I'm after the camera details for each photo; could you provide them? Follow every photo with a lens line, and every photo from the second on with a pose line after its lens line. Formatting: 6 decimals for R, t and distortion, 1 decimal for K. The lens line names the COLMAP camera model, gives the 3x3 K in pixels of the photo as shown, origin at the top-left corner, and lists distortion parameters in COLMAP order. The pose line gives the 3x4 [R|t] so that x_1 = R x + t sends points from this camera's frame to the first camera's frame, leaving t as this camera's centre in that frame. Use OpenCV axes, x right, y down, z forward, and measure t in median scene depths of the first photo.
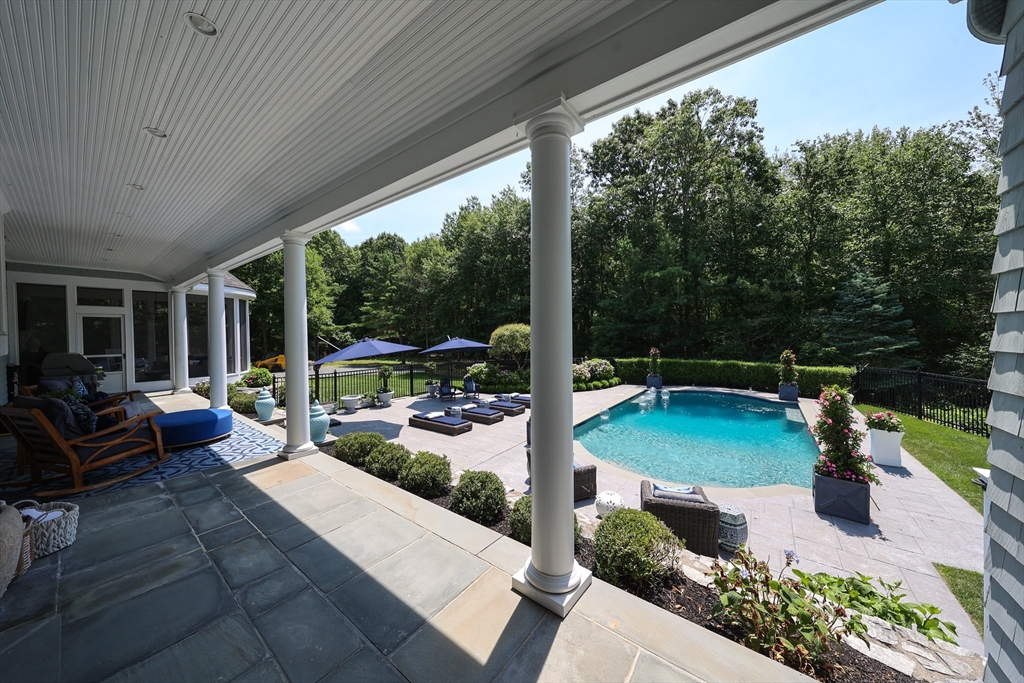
lens RADIAL K [[335.0, 0, 510.5], [0, 335.0, 342.4], [0, 0, 1]] dist [0.001990, -0.000049]
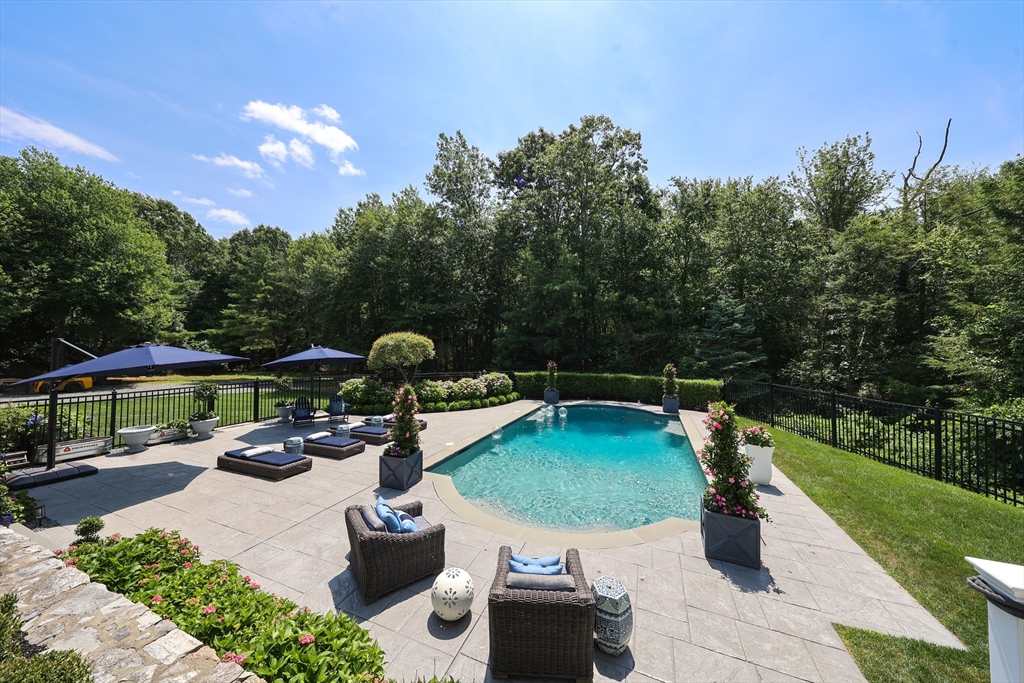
lens RADIAL K [[335.0, 0, 511.3], [0, 335.0, 341.4], [0, 0, 1]] dist [0.001990, -0.000049]
pose [[0.967446, 0.021620, 0.252154, 0.072011], [-0.010225, 0.998870, -0.046415, 0.005634], [-0.252872, 0.042326, 0.966573, 0.095709]]
